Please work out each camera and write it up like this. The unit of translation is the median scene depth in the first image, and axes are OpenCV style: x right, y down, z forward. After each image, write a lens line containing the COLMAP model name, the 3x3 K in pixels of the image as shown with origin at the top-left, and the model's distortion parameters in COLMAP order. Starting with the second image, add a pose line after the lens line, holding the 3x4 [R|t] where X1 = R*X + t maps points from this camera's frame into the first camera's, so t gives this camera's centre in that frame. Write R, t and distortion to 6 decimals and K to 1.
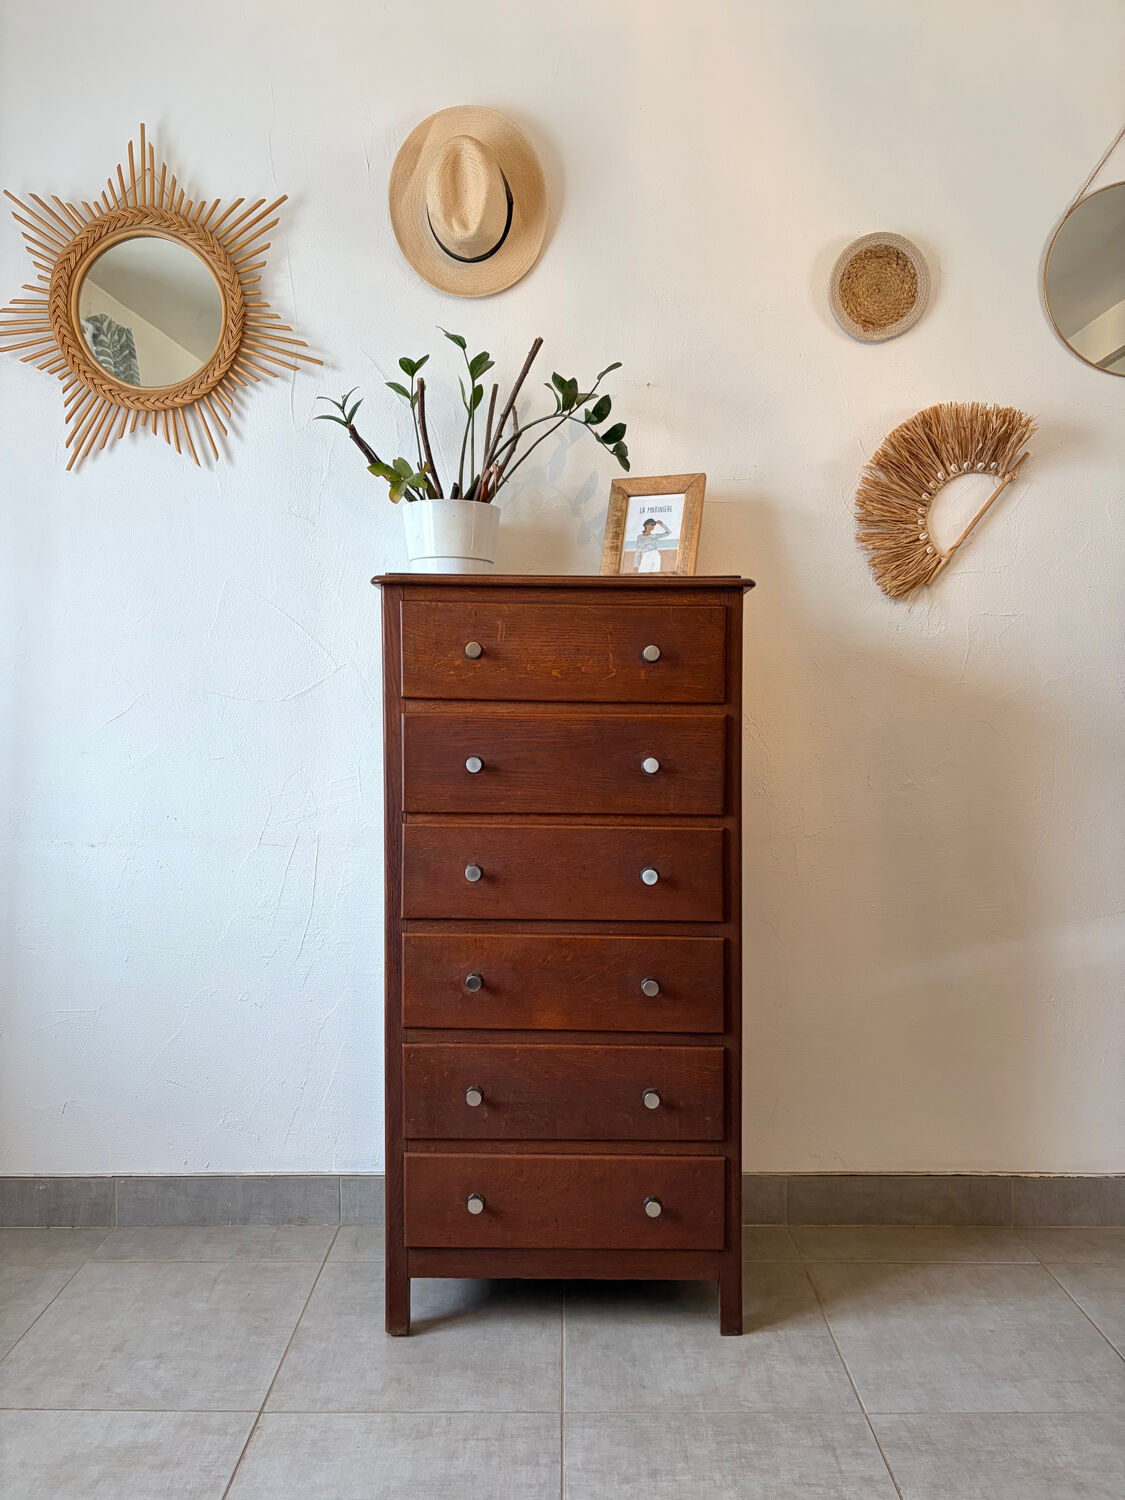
lens RADIAL K [[1127.2, 0, 561.0], [0, 1127.2, 747.7], [0, 0, 1]] dist [0.052758, -0.071882]
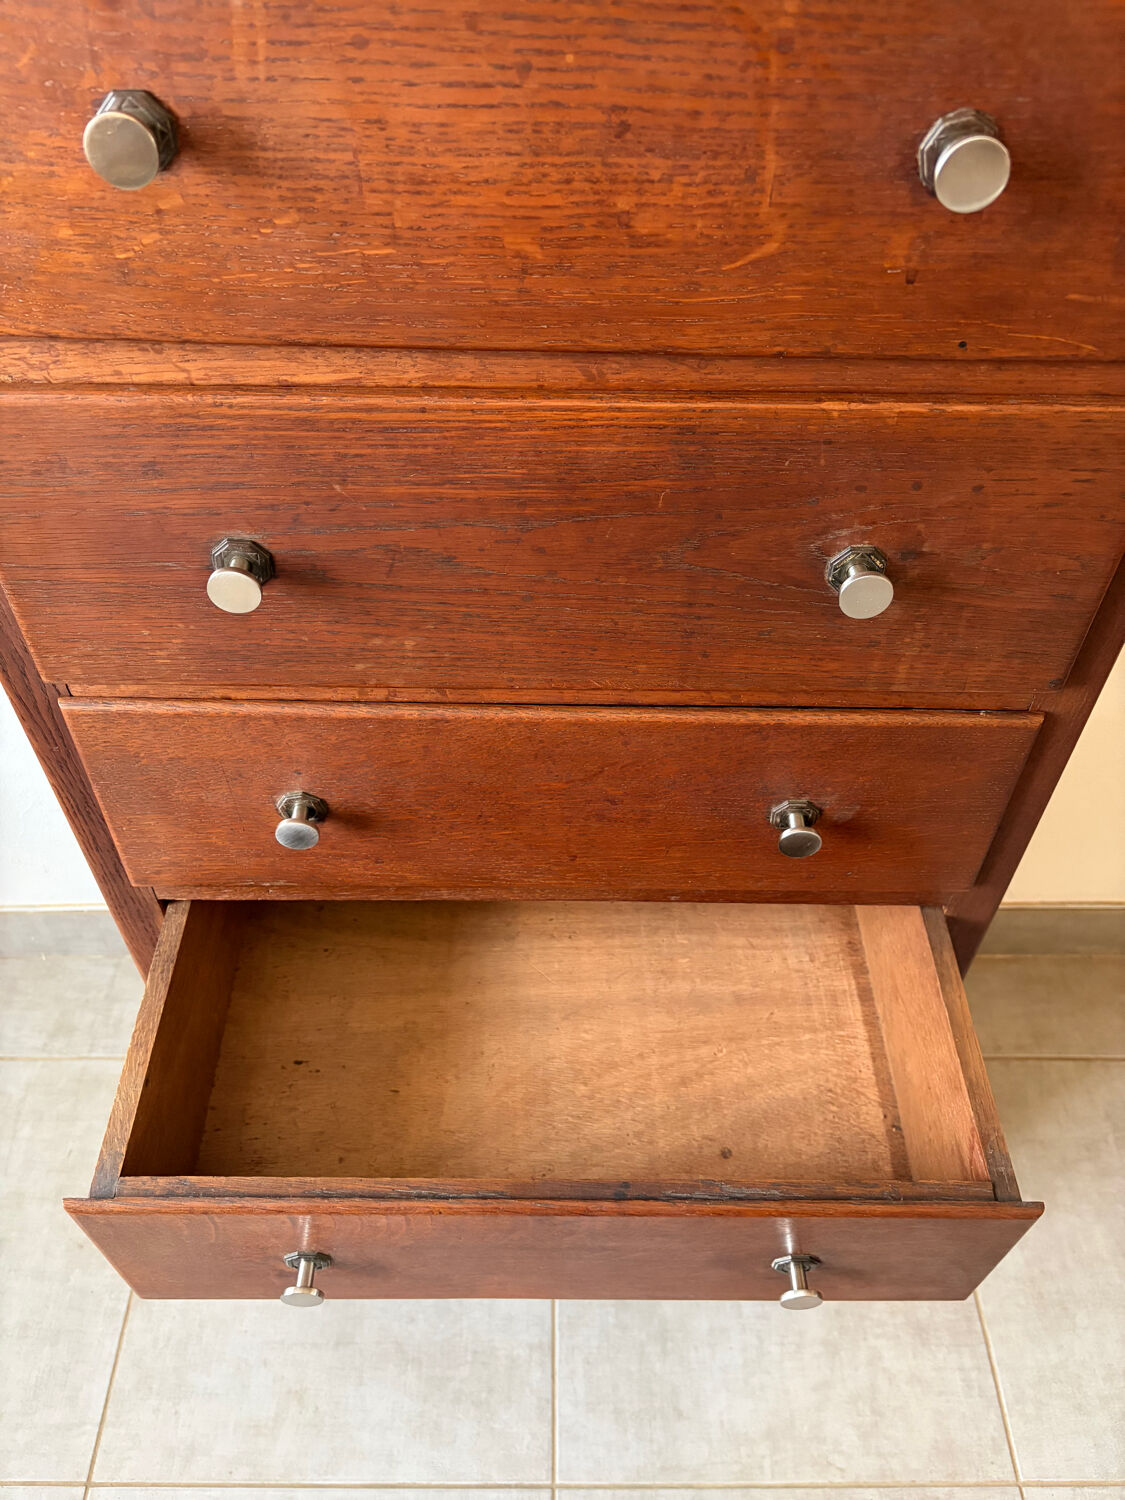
lens RADIAL K [[1133.5, 0, 559.1], [0, 1133.5, 751.2], [0, 0, 1]] dist [0.060014, -0.084504]
pose [[0.999984, -0.002362, 0.005056, 0.001752], [-0.001866, 0.712252, 0.701921, -0.145071], [-0.005259, -0.701919, 0.712237, 0.710573]]
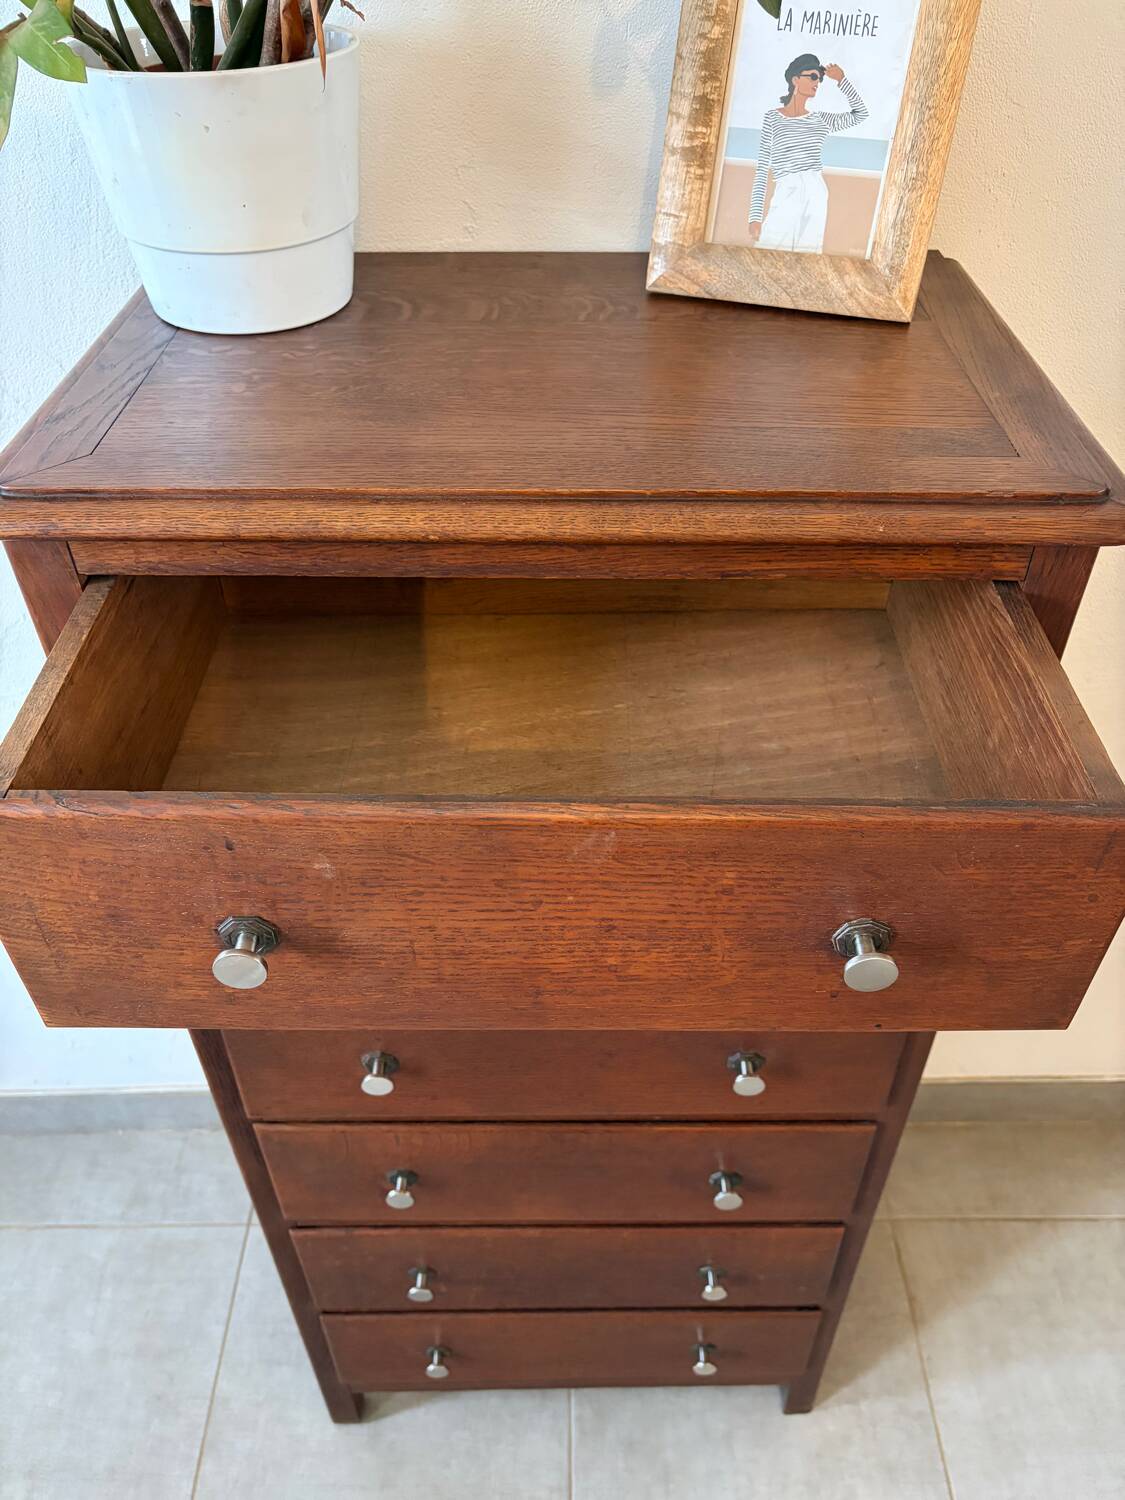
lens RADIAL K [[1133.5, 0, 559.1], [0, 1133.5, 751.2], [0, 0, 1]] dist [0.060014, -0.084504]
pose [[0.999888, -0.014192, -0.004658, 0.003926], [0.013981, 0.779509, 0.626234, -0.278223], [-0.005256, -0.626230, 0.779621, 0.659703]]
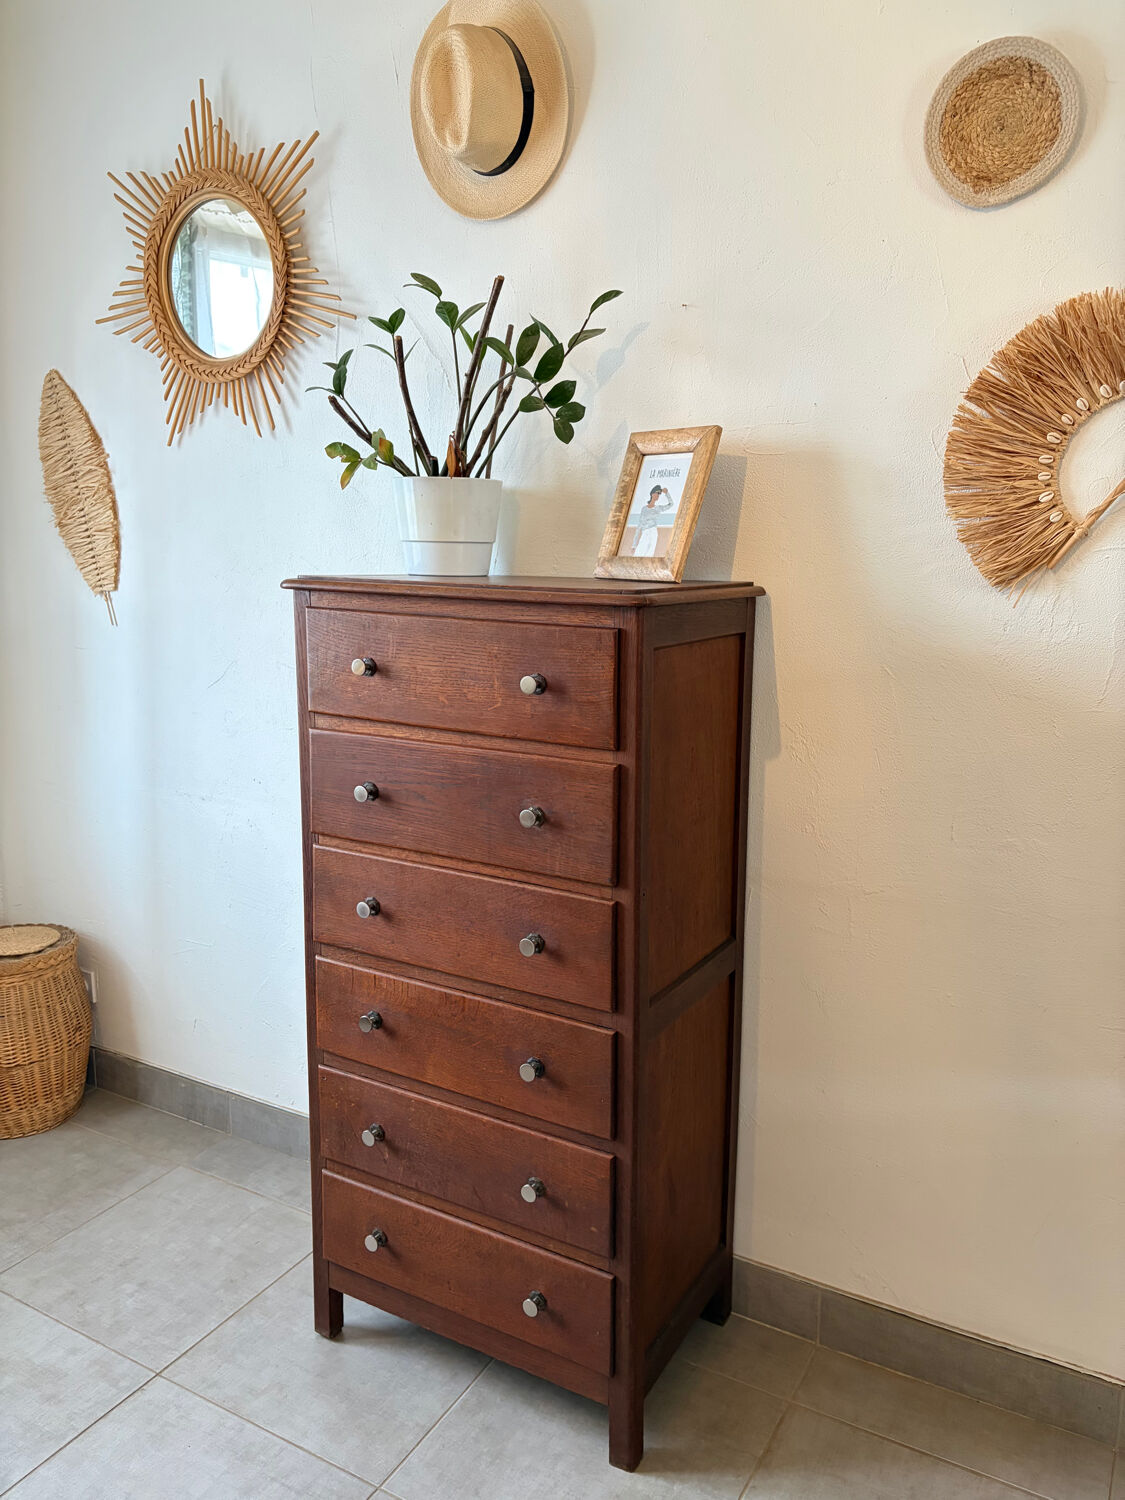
lens RADIAL K [[1125.3, 0, 561.6], [0, 1125.3, 739.6], [0, 0, 1]] dist [0.057990, -0.080460]
pose [[0.869191, 0.088430, -0.486504, 0.462800], [-0.022602, 0.989956, 0.139561, -0.146503], [0.493959, -0.110309, 0.862460, 0.279283]]
